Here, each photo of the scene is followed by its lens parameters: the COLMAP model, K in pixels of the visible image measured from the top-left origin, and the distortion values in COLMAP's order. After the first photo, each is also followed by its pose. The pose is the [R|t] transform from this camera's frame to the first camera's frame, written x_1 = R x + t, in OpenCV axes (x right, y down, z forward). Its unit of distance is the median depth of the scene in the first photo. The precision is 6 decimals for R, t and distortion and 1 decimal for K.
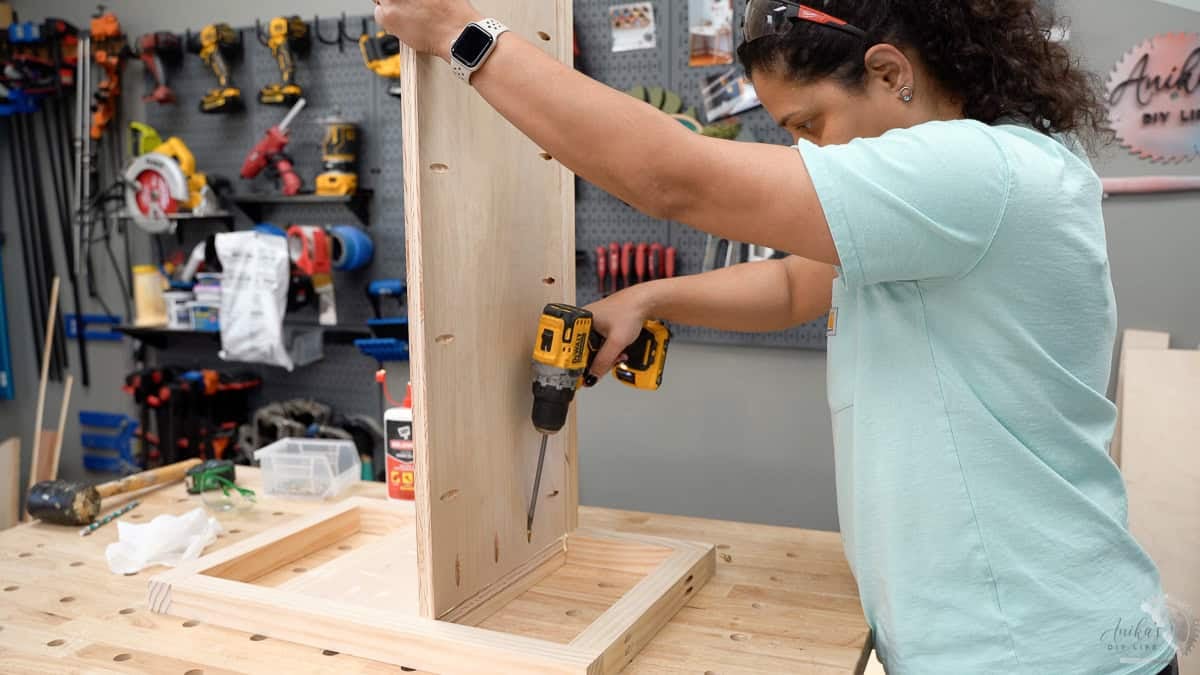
lens RADIAL K [[1071.8, 0, 602.9], [0, 1071.8, 334.8], [0, 0, 1]] dist [-0.069067, 0.043027]
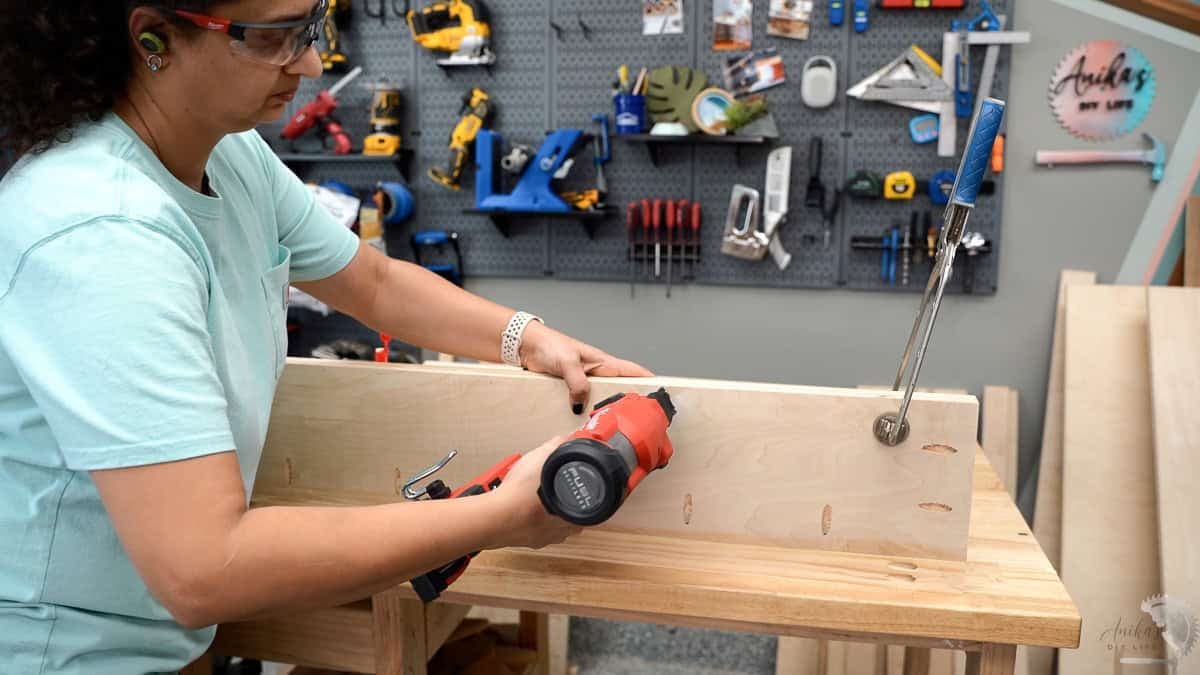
lens RADIAL K [[1020.5, 0, 599.6], [0, 1020.5, 343.1], [0, 0, 1]] dist [-0.091878, 0.060620]
pose [[0.983837, -0.019358, 0.178019, -0.243787], [0.010081, 0.998550, 0.052872, 0.012247], [-0.178785, -0.050223, 0.982606, -0.094594]]
